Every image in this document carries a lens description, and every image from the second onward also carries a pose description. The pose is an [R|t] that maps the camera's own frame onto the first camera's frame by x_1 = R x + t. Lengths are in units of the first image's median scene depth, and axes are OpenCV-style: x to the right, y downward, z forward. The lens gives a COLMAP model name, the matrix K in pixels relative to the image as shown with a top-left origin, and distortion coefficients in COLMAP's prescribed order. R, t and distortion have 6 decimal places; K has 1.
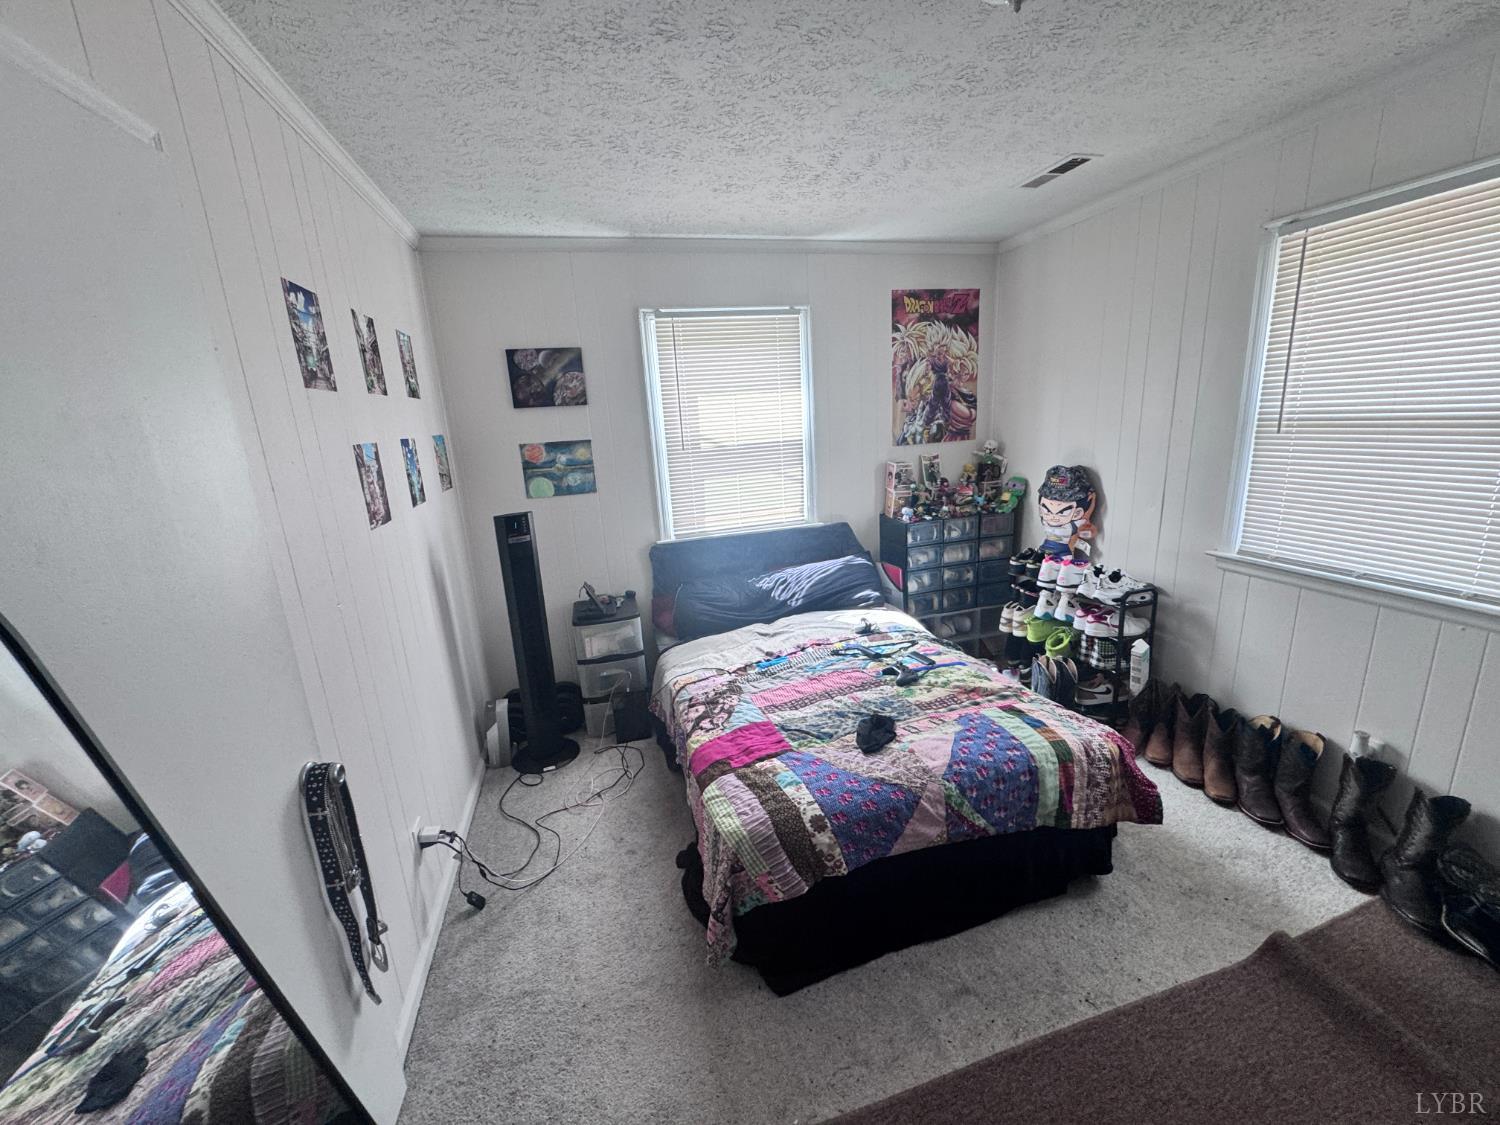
lens RADIAL K [[597.9, 0, 749.7], [0, 597.9, 561.7], [0, 0, 1]] dist [-0.002968, 0.000048]
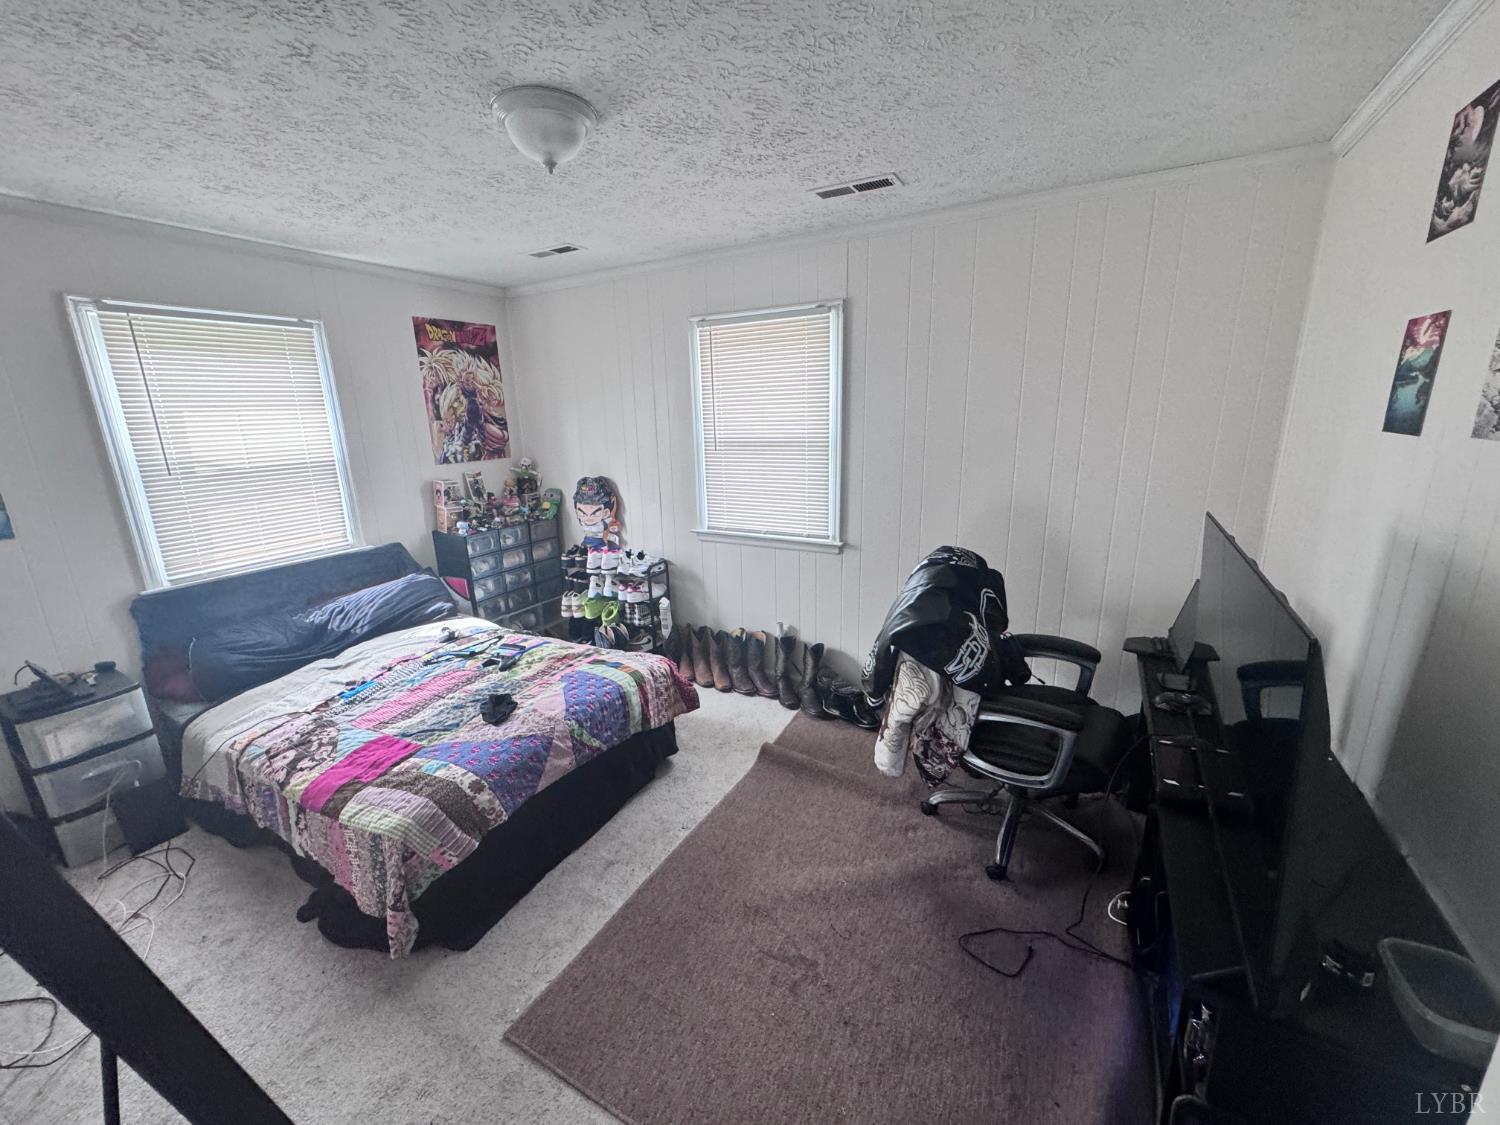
lens RADIAL K [[597.9, 0, 749.7], [0, 597.9, 561.7], [0, 0, 1]] dist [-0.002968, 0.000048]
pose [[0.705942, -0.134412, 0.695399, -0.163996], [0.154932, 0.987355, 0.033562, 0.031064], [-0.691117, 0.084047, 0.717840, -0.151158]]
